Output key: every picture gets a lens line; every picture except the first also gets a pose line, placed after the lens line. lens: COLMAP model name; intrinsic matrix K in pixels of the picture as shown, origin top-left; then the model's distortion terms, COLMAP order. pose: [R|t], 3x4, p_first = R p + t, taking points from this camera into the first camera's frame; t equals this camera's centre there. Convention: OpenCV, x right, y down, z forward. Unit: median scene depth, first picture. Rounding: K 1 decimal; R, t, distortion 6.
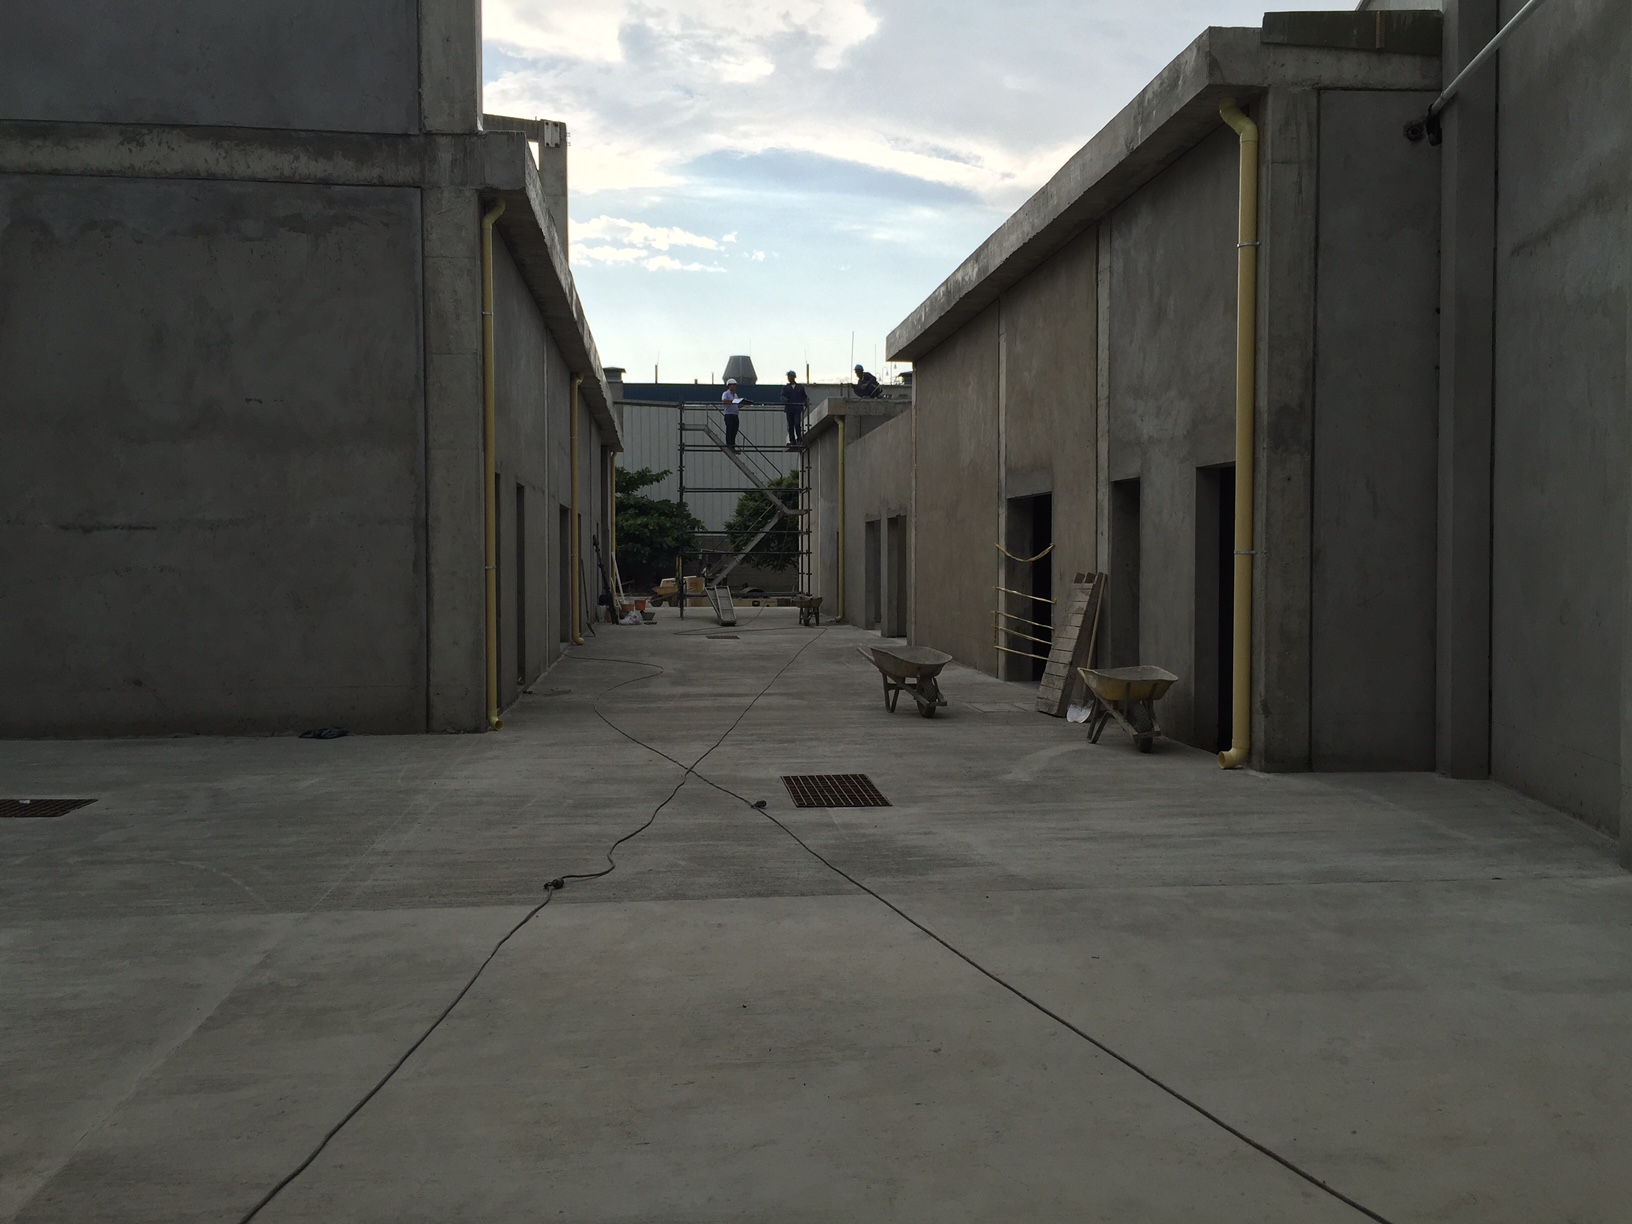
lens RADIAL K [[1428.9, 0, 832.5], [0, 1428.9, 601.3], [0, 0, 1]] dist [0.072258, -0.100469]
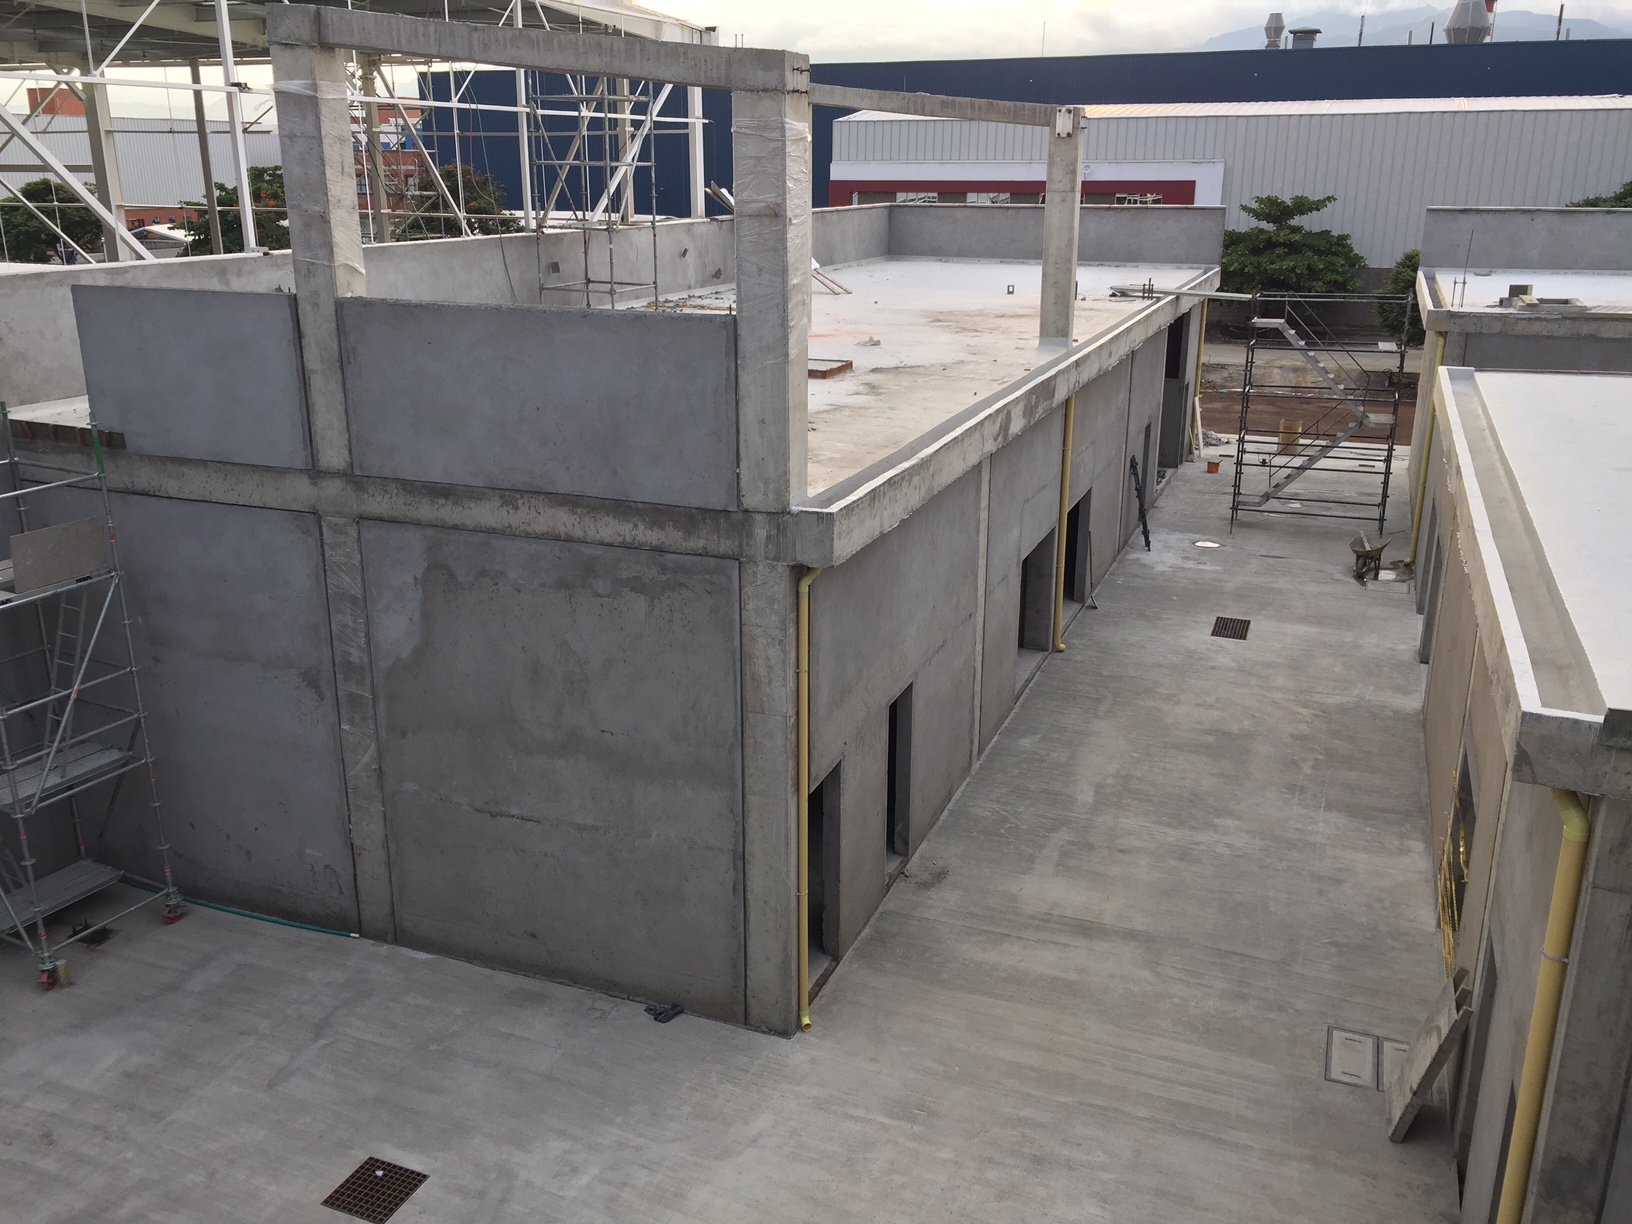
lens RADIAL K [[1428.9, 0, 783.1], [0, 1428.9, 598.9], [0, 0, 1]] dist [0.072258, -0.100469]
pose [[0.875076, 0.140965, -0.463002, 0.216756], [-0.011439, 0.962401, 0.271392, -0.537874], [0.483850, -0.232192, 0.843787, 0.151396]]
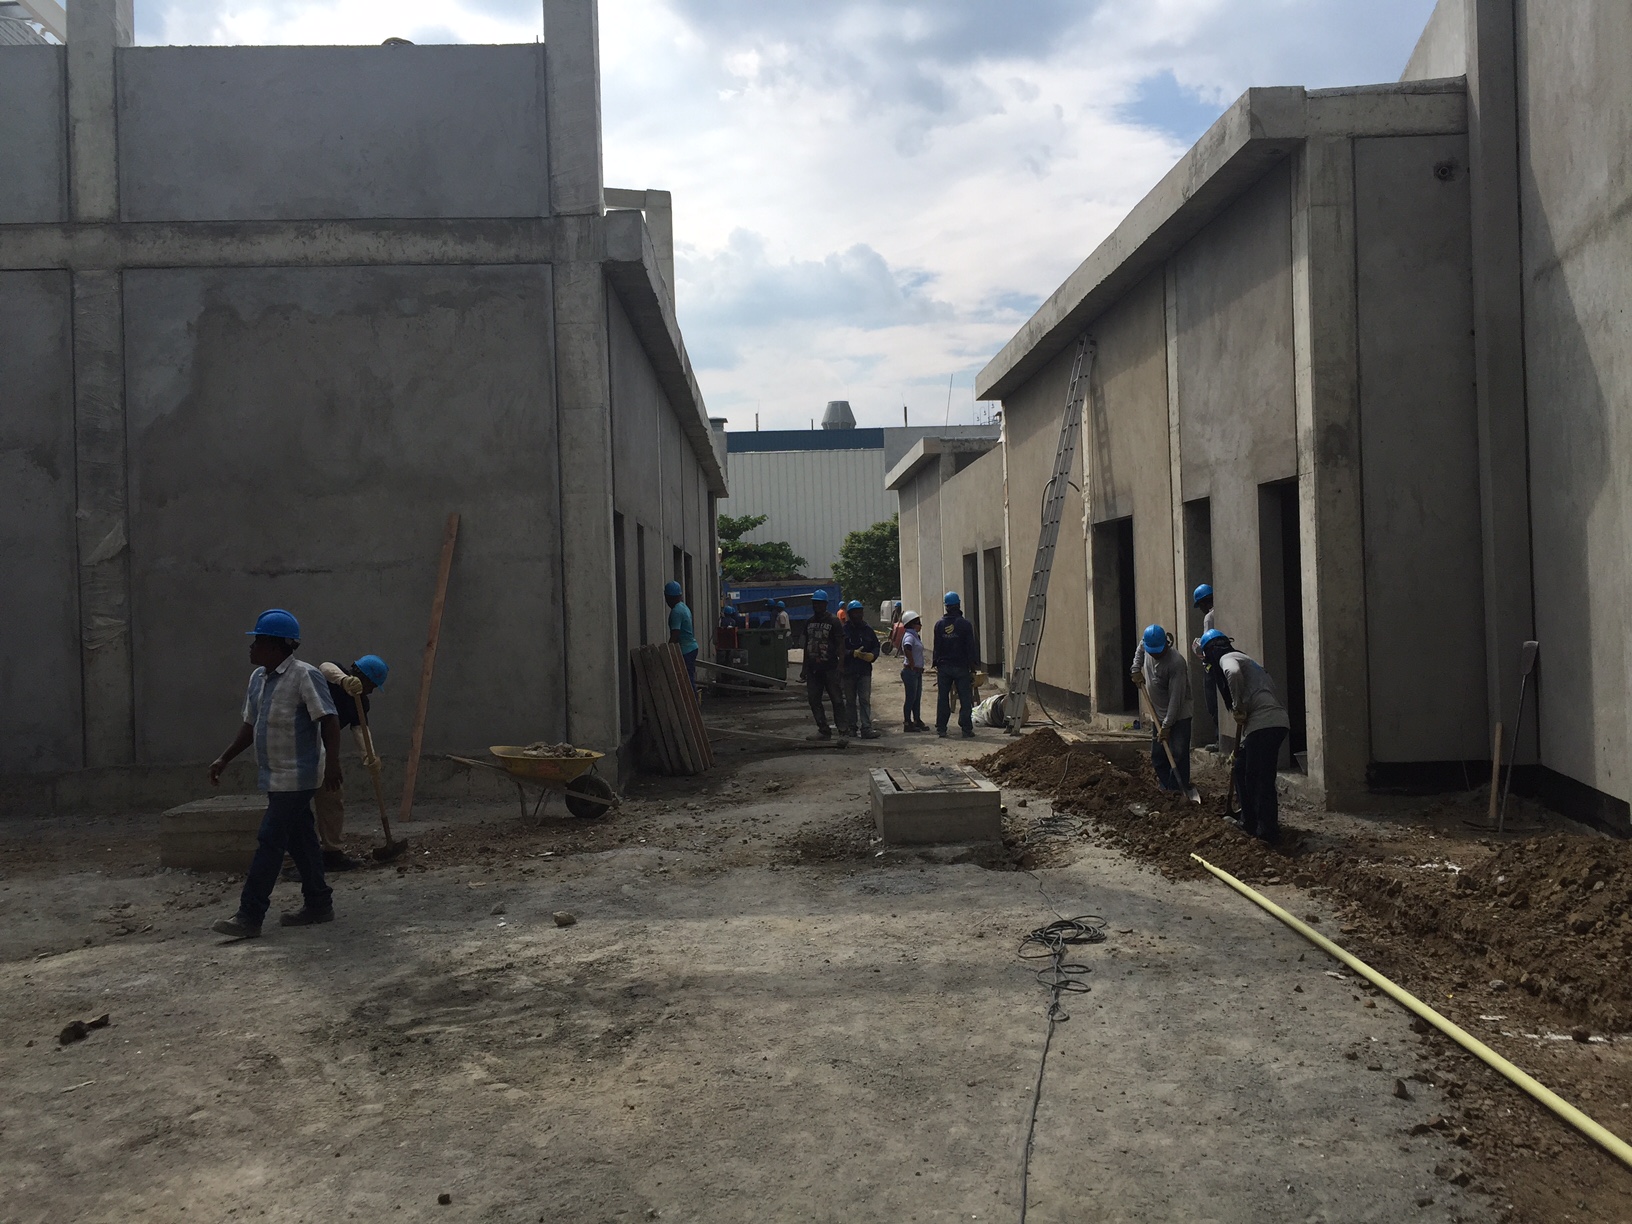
lens RADIAL K [[1428.9, 0, 823.2], [0, 1428.9, 606.9], [0, 0, 1]] dist [0.072258, -0.100469]
pose [[0.996465, -0.028189, -0.079143, 0.008493], [0.026130, 0.999296, -0.026928, 0.018613], [0.079846, 0.024765, 0.996500, -0.100877]]
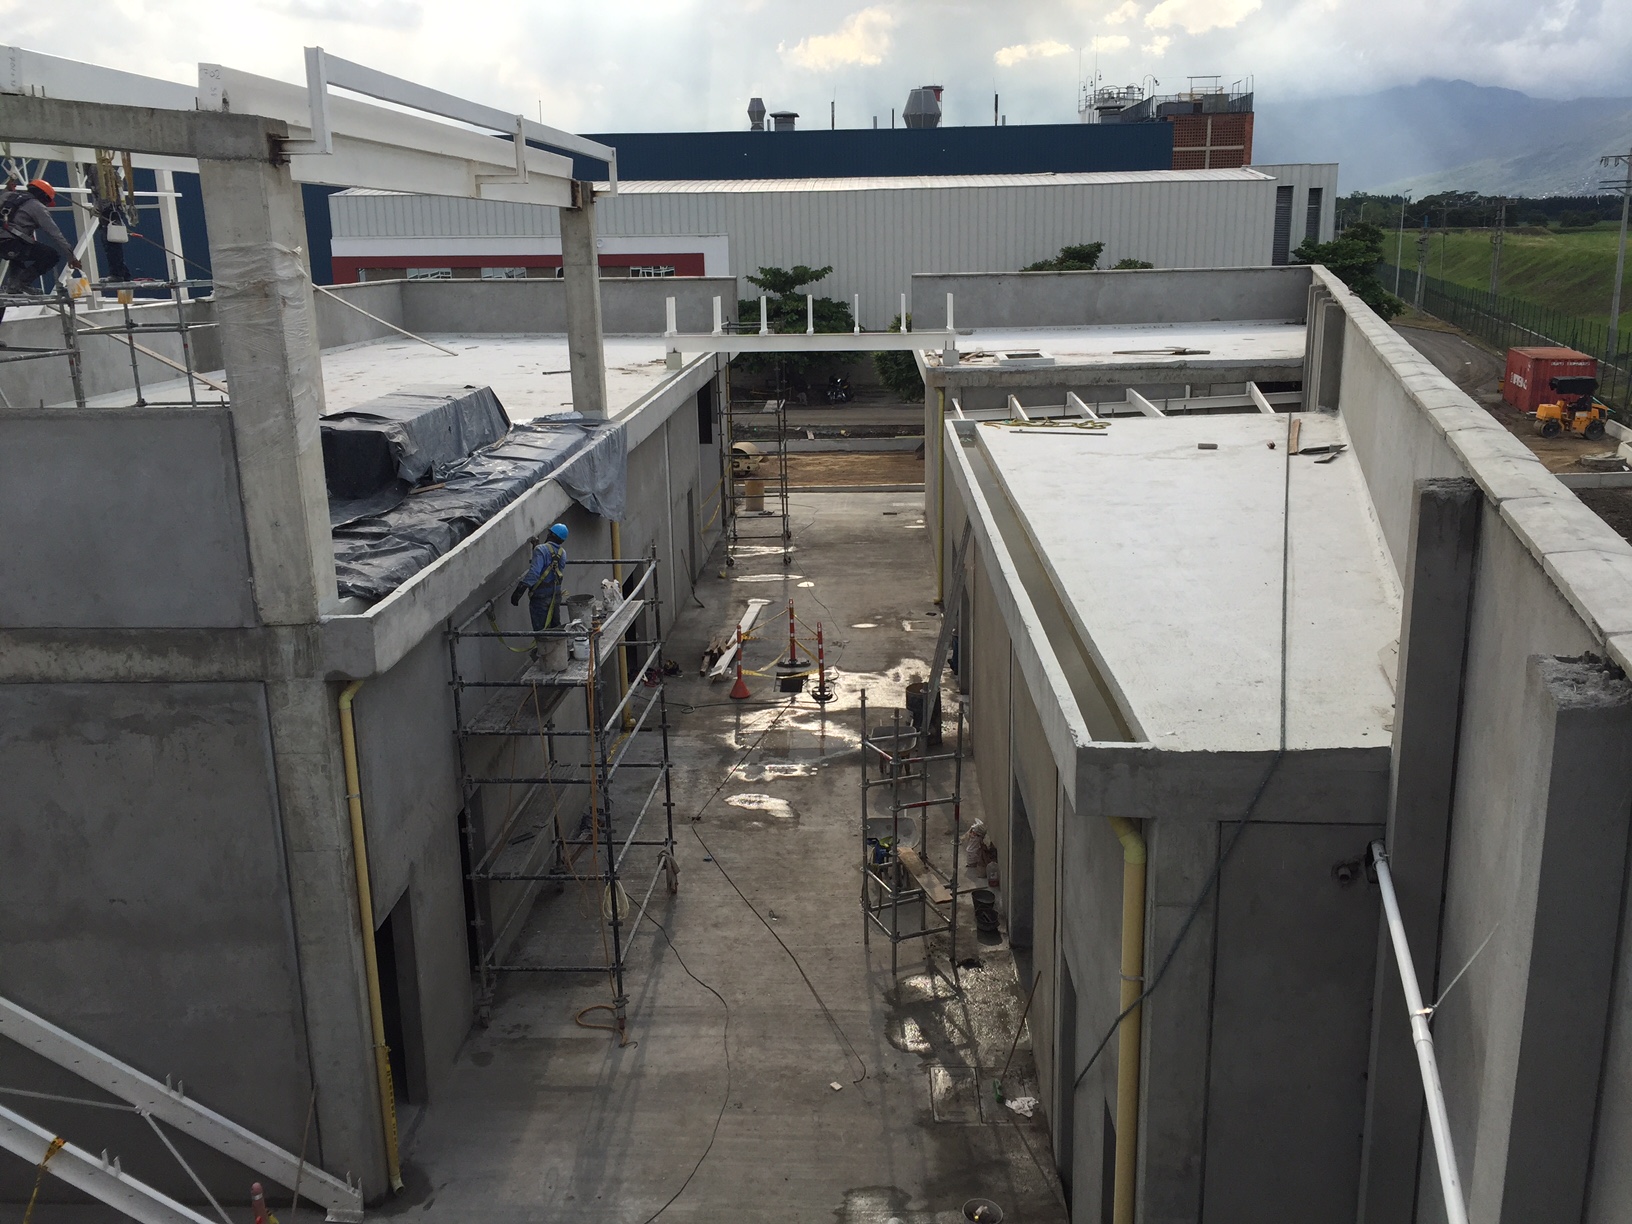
lens RADIAL K [[1428.9, 0, 826.6], [0, 1428.9, 597.1], [0, 0, 1]] dist [0.072258, -0.100469]
pose [[0.988289, 0.022938, -0.150863, 0.197708], [0.011562, 0.974540, 0.223914, -0.537882], [0.152158, -0.223036, 0.962862, 0.197114]]
